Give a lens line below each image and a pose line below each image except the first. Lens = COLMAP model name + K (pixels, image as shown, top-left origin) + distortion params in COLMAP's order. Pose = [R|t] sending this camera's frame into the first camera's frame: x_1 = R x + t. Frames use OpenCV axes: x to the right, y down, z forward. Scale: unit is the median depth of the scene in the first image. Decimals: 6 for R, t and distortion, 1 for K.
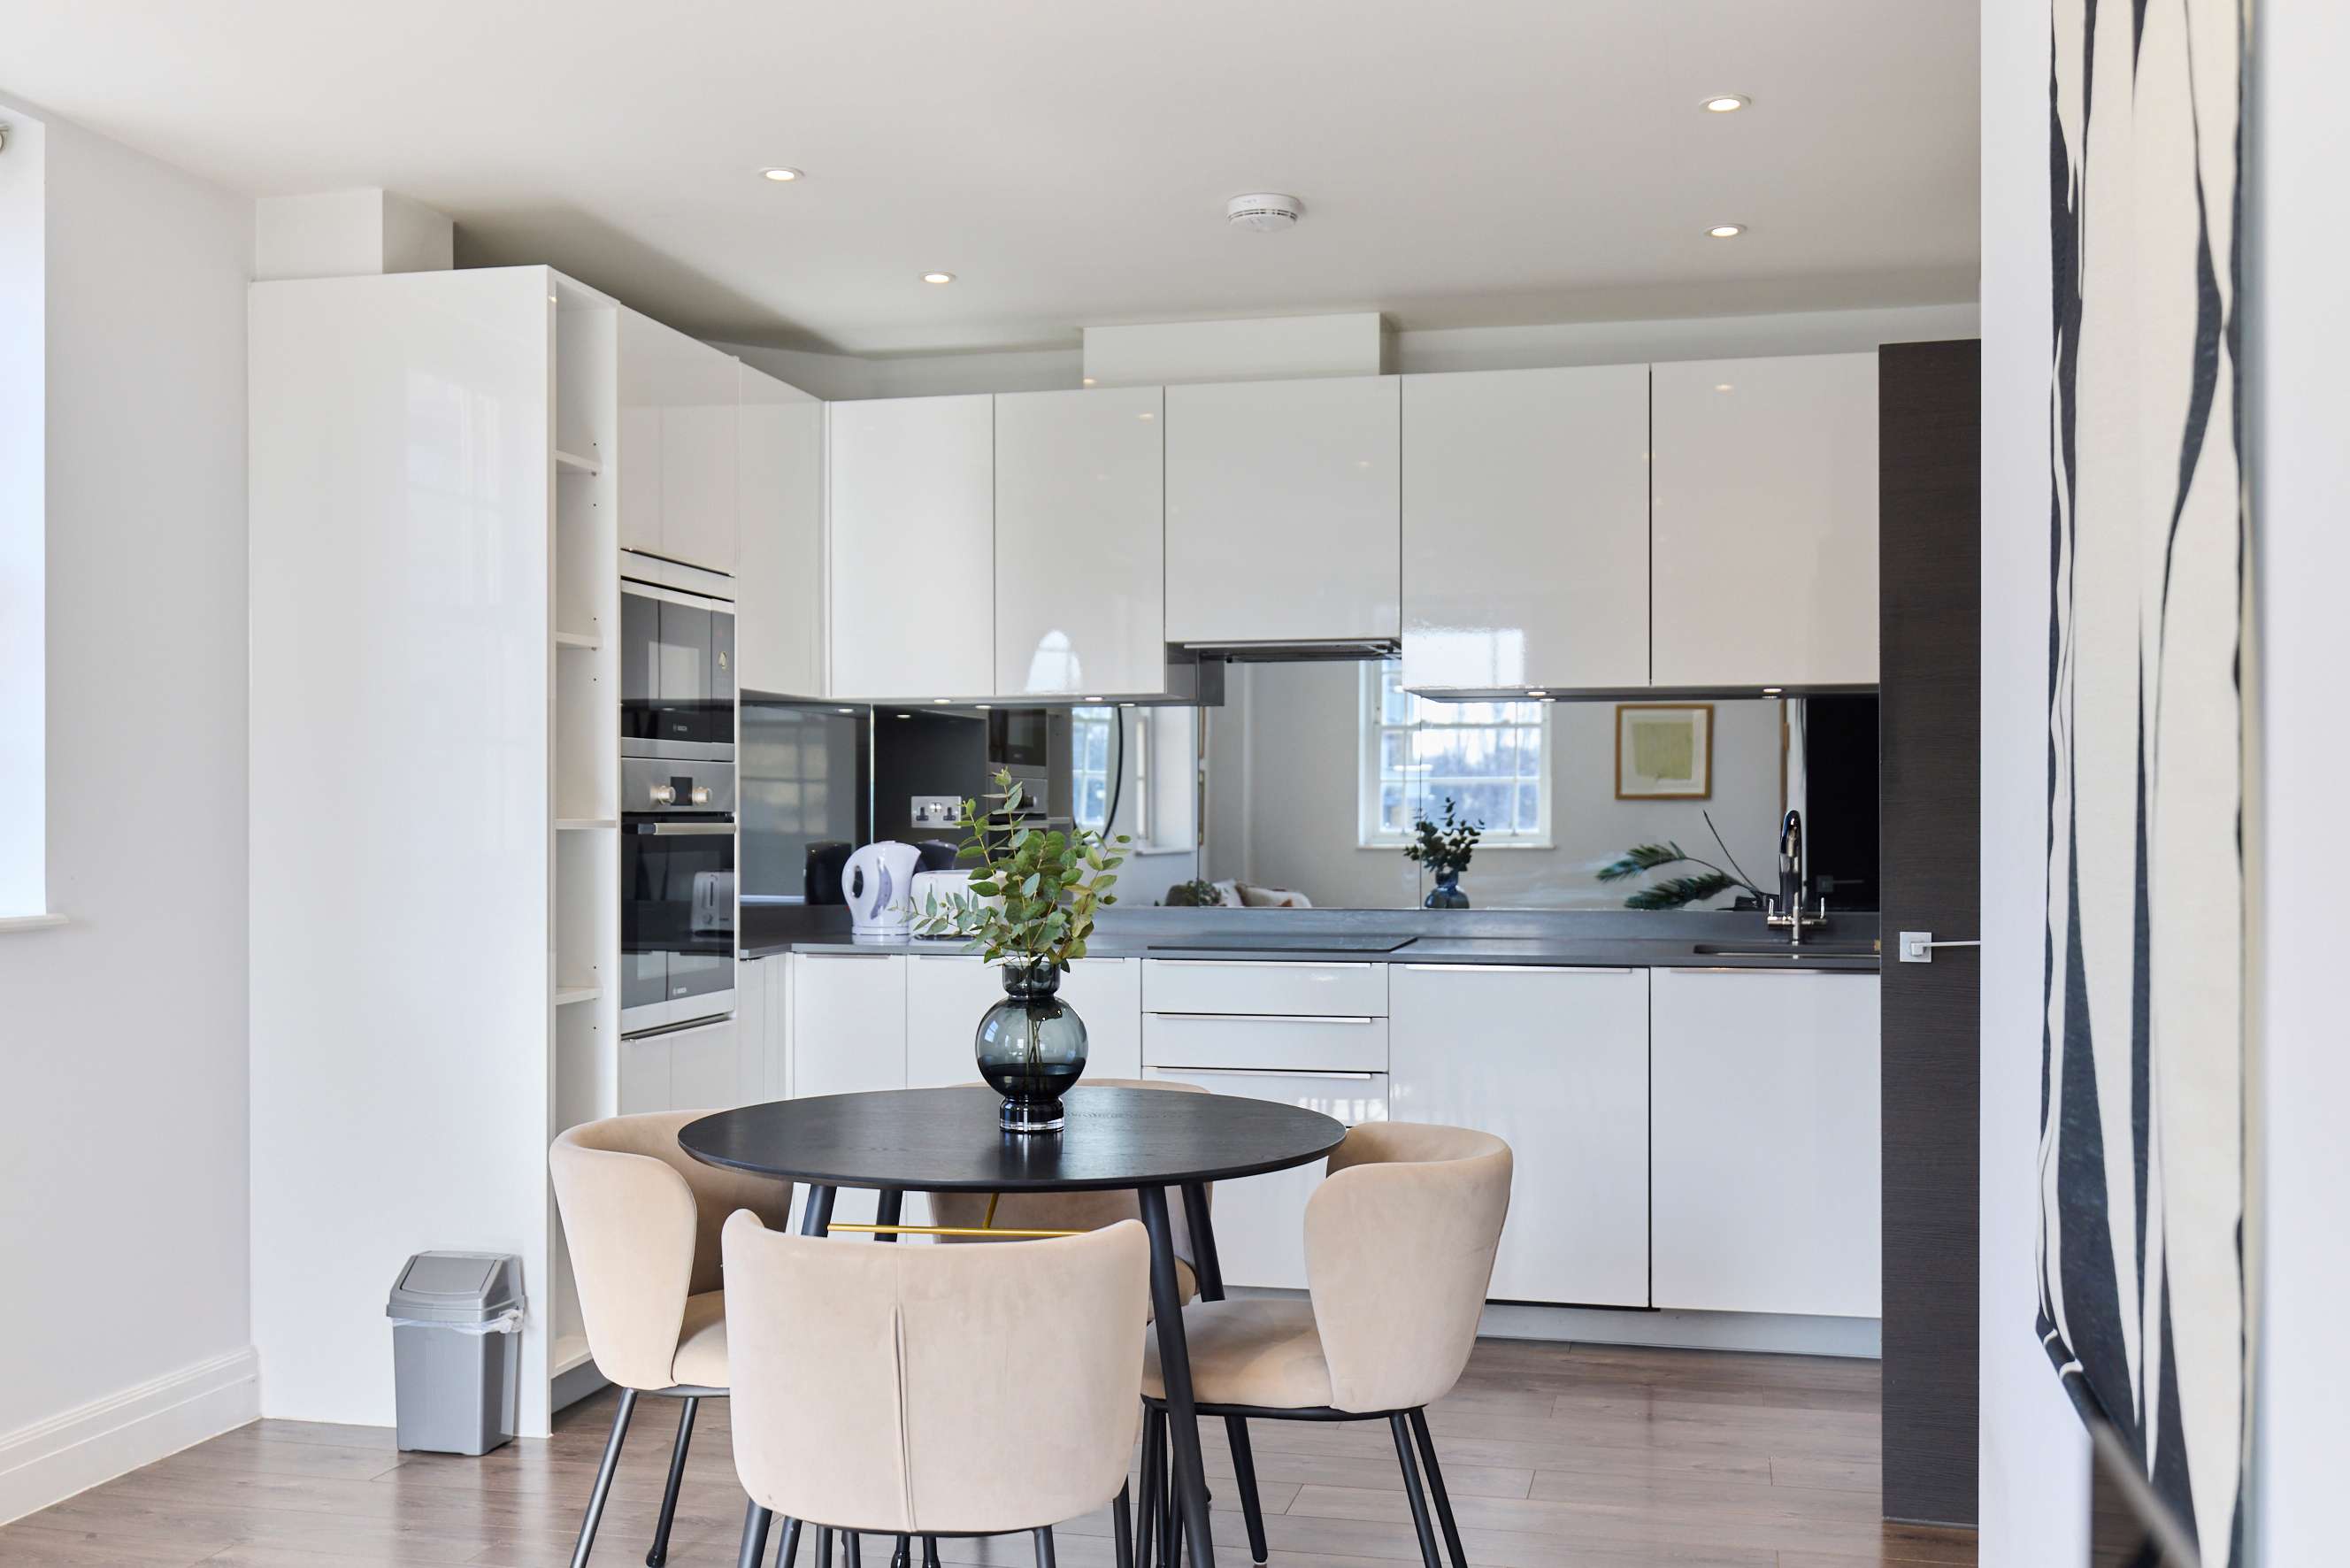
lens RADIAL K [[2332.1, 0, 1174.3], [0, 2332.1, 830.9], [0, 0, 1]] dist [0.010558, 0.002272]
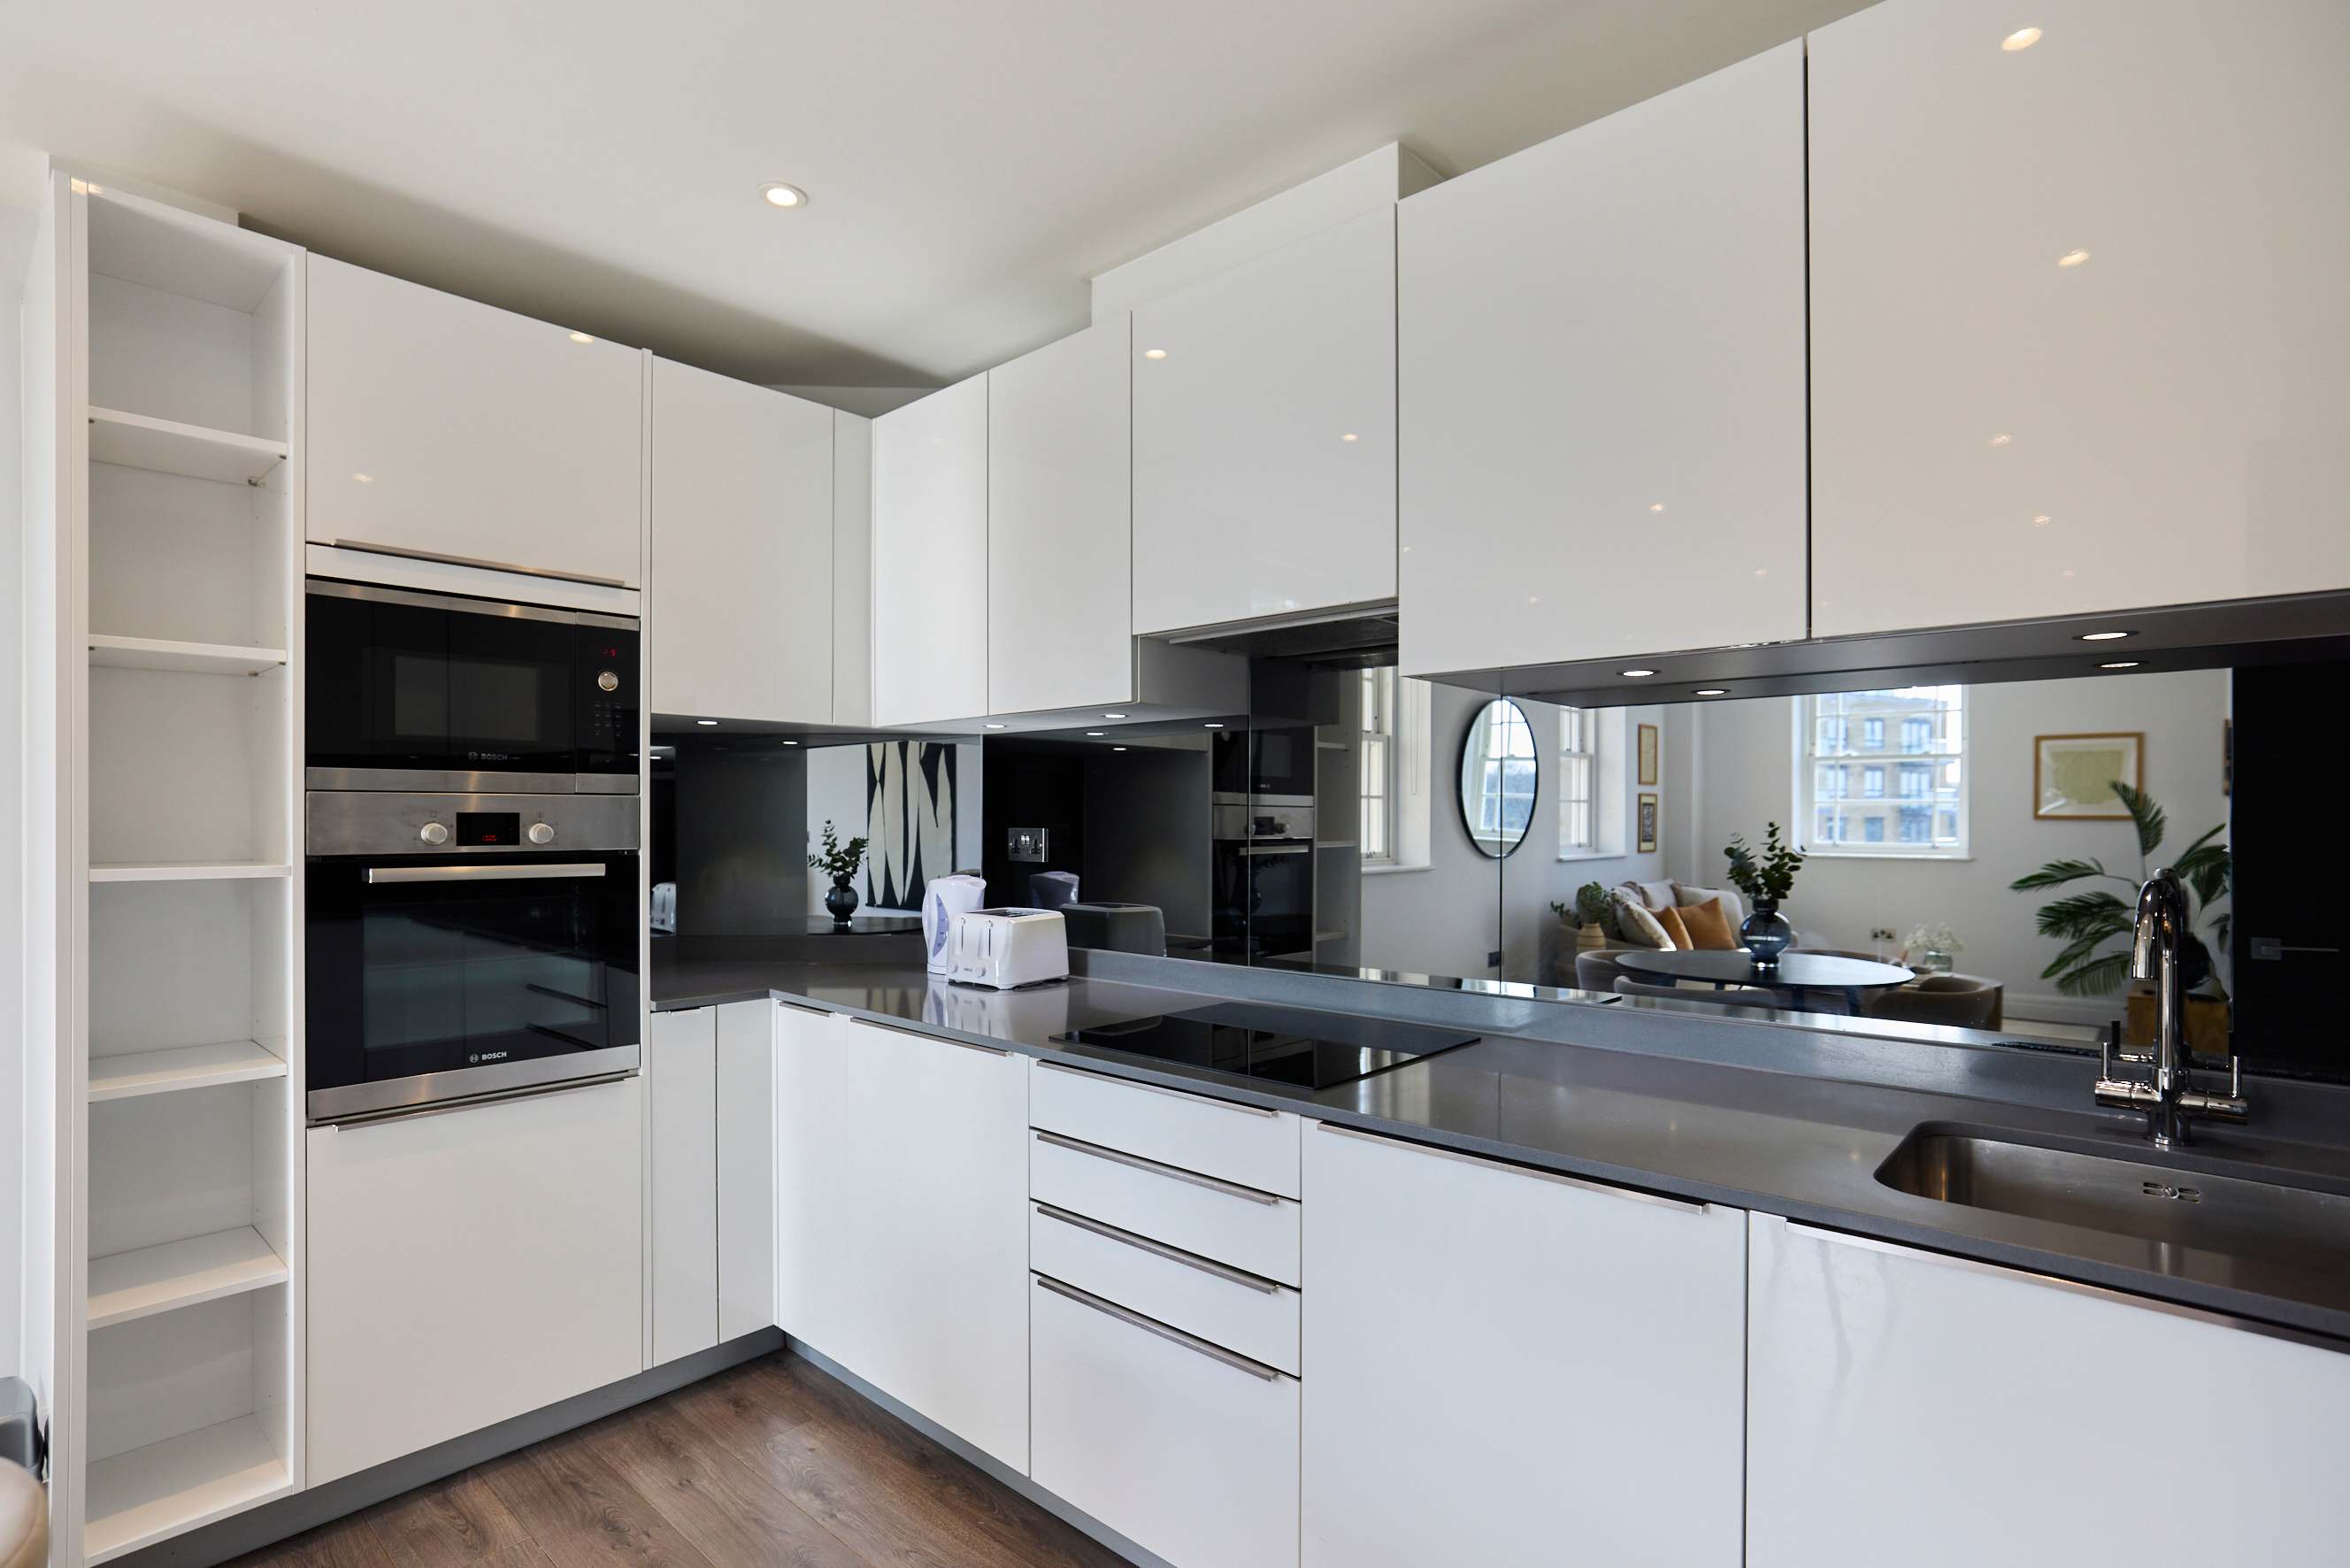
lens RADIAL K [[1151.4, 0, 1173.5], [0, 1151.4, 817.8], [0, 0, 1]] dist [-0.057754, 0.030000]
pose [[0.871830, 0.004879, -0.489784, 0.179389], [-0.007156, 0.999971, -0.002777, -0.017680], [0.489756, 0.005926, 0.871839, 0.619693]]
